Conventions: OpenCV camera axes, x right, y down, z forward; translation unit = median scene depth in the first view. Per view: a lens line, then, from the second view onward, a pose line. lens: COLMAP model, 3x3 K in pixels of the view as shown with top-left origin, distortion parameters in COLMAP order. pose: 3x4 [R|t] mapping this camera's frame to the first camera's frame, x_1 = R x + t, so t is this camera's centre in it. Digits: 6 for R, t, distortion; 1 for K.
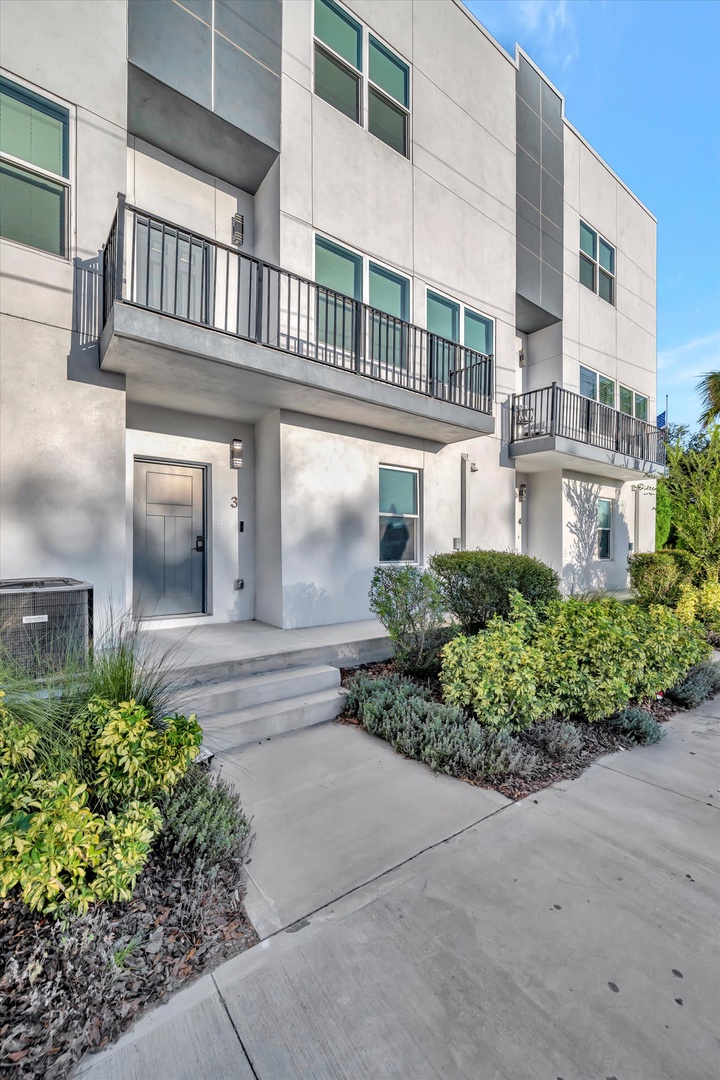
lens RADIAL K [[430.4, 0, 364.2], [0, 430.4, 545.6], [0, 0, 1]] dist [0.000217, -0.000051]
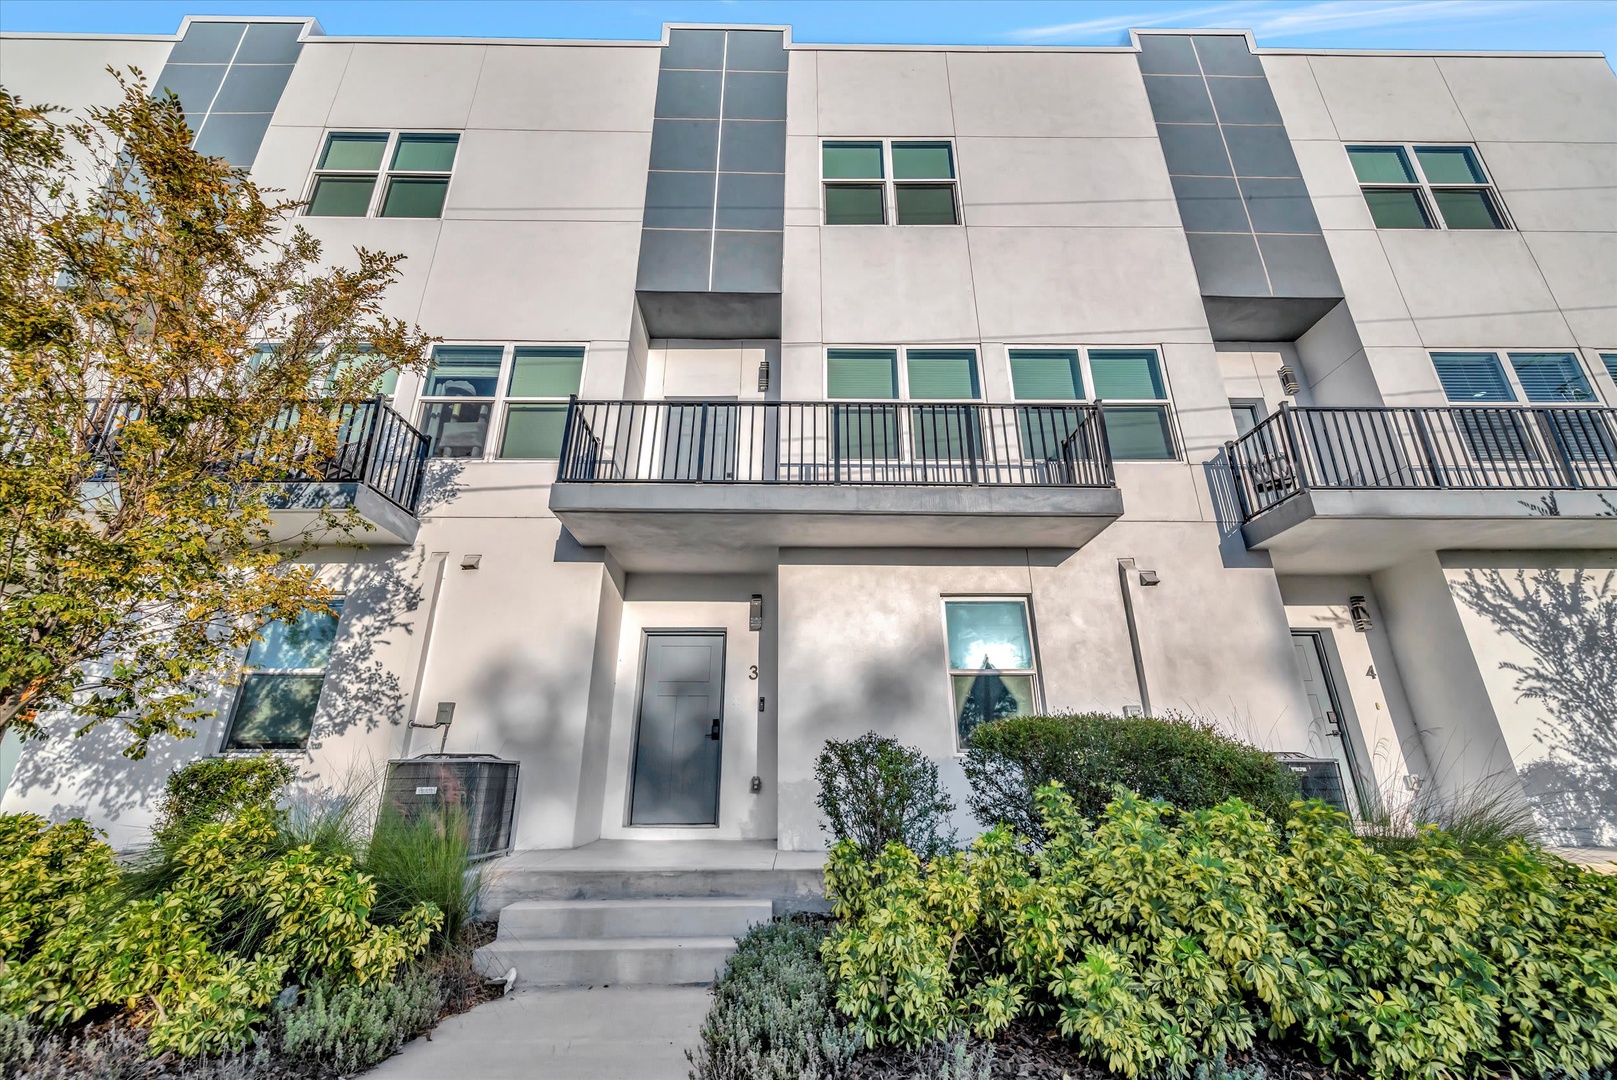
lens RADIAL K [[629.8, 0, 806.3], [0, 629.8, 543.7], [0, 0, 1]] dist [-0.000106, -0.000159]
pose [[0.818605, -0.206776, -0.535844, 0.432781], [0.012276, 0.939033, -0.343608, 0.072179], [0.574225, 0.274701, 0.771236, 0.106730]]
